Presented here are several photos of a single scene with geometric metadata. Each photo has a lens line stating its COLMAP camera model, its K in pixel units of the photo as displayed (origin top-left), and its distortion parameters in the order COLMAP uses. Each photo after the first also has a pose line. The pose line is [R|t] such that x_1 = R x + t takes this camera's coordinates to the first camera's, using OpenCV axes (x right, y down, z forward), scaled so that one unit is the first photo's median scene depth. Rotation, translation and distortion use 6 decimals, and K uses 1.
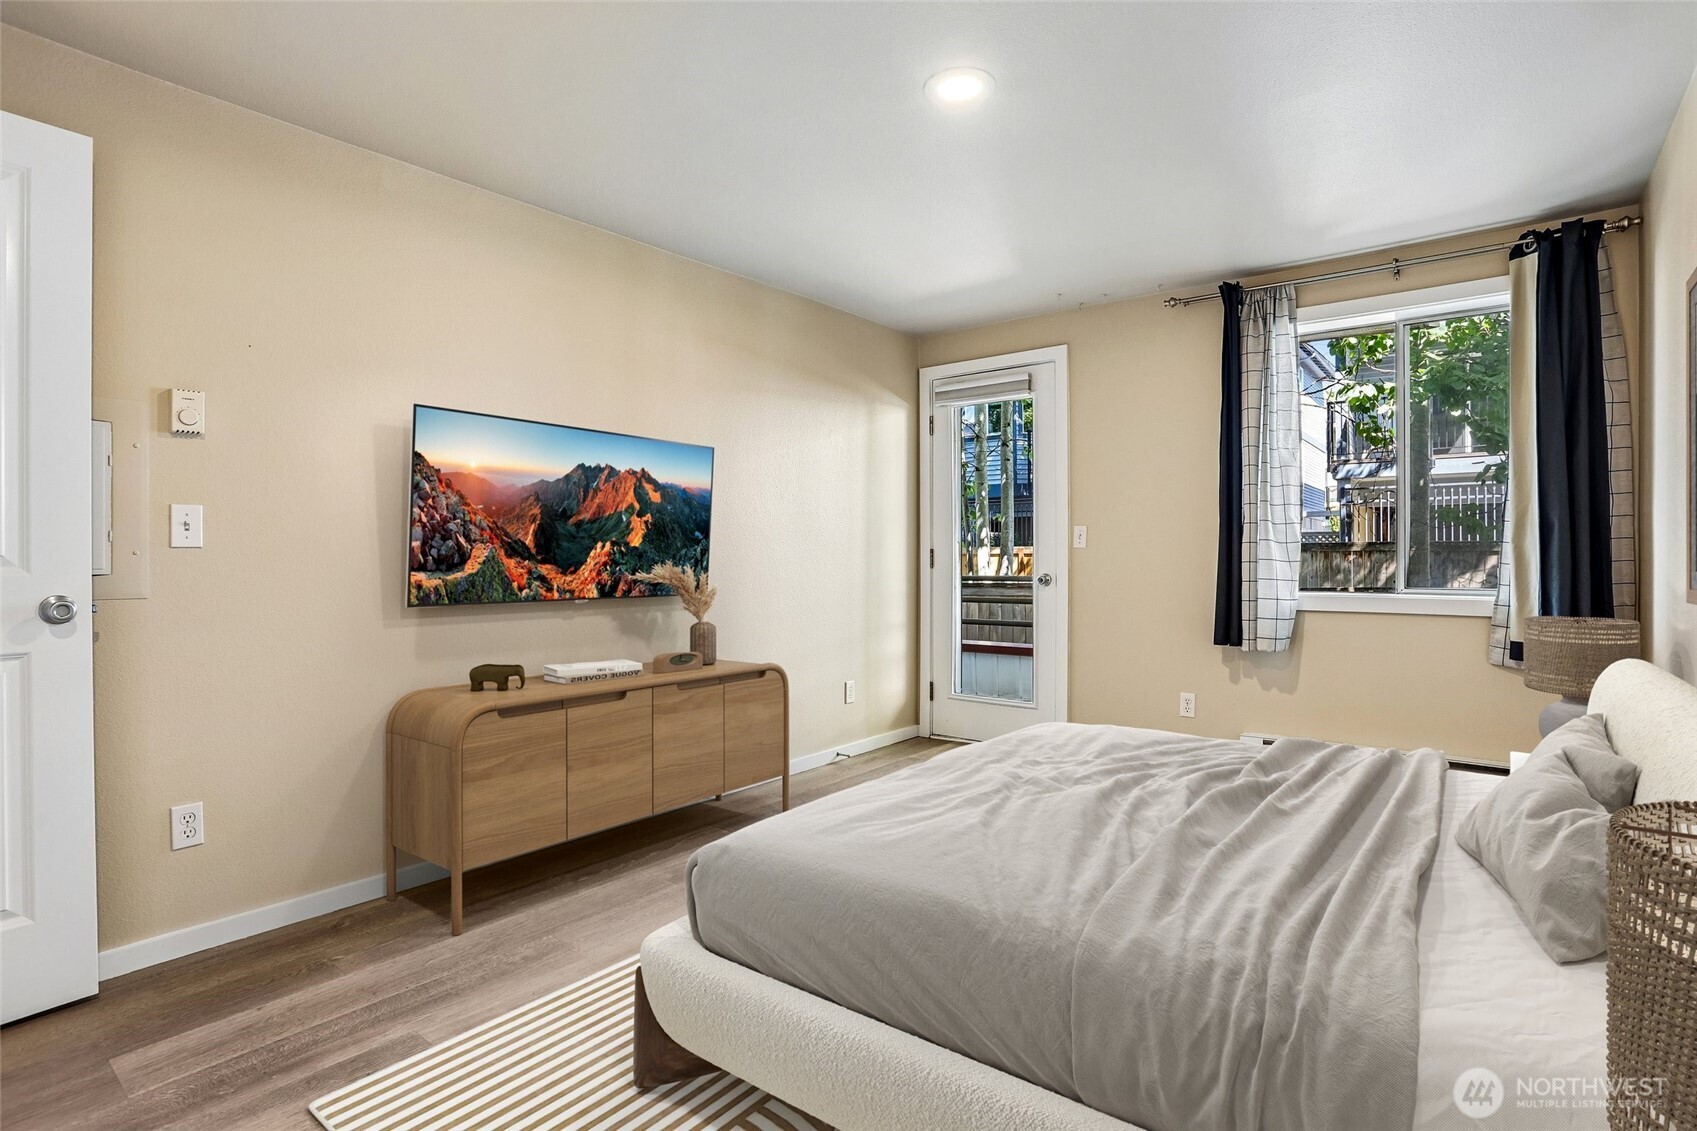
lens RADIAL K [[838.4, 0, 848.5], [0, 838.4, 565.5], [0, 0, 1]] dist [-0.003965, -0.000140]
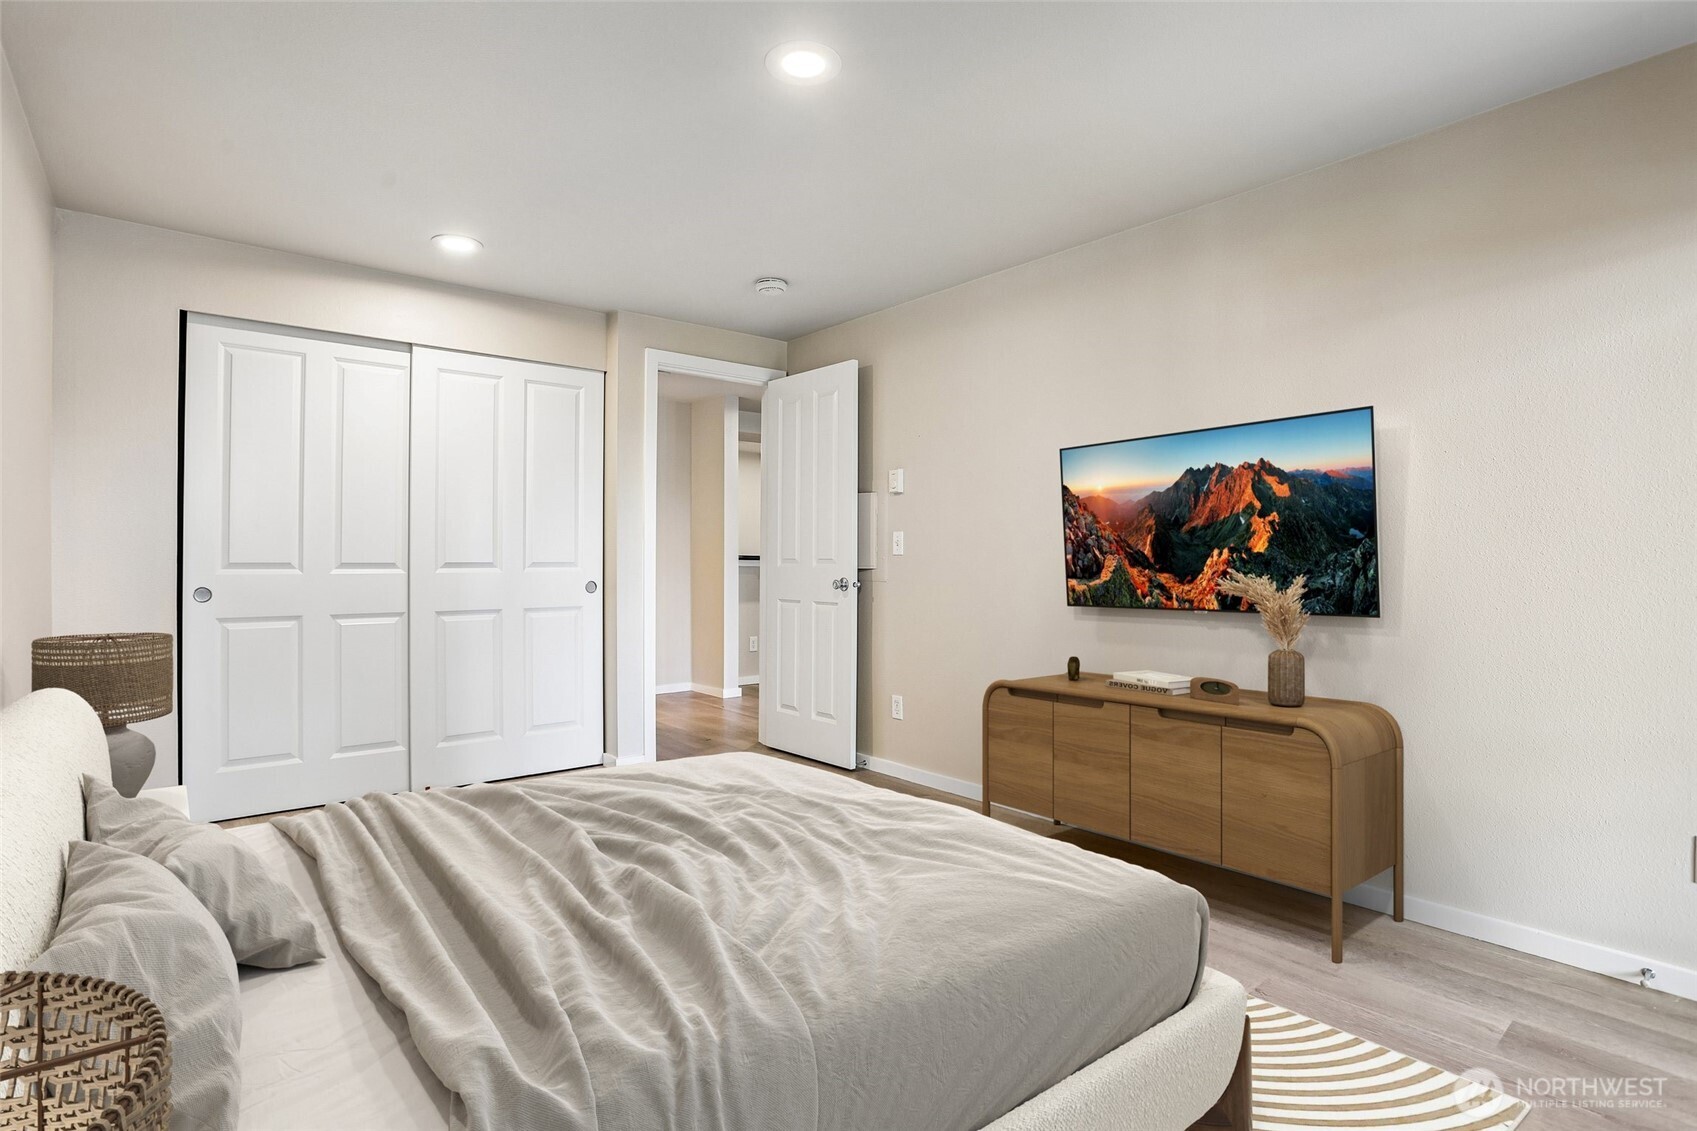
lens RADIAL K [[838.4, 0, 848.5], [0, 838.4, 565.5], [0, 0, 1]] dist [-0.003965, -0.000140]
pose [[-0.236219, -0.001302, -0.971699, 0.712995], [0.002111, 0.999996, -0.001853, -0.009540], [0.971697, -0.002489, -0.236216, 0.858536]]
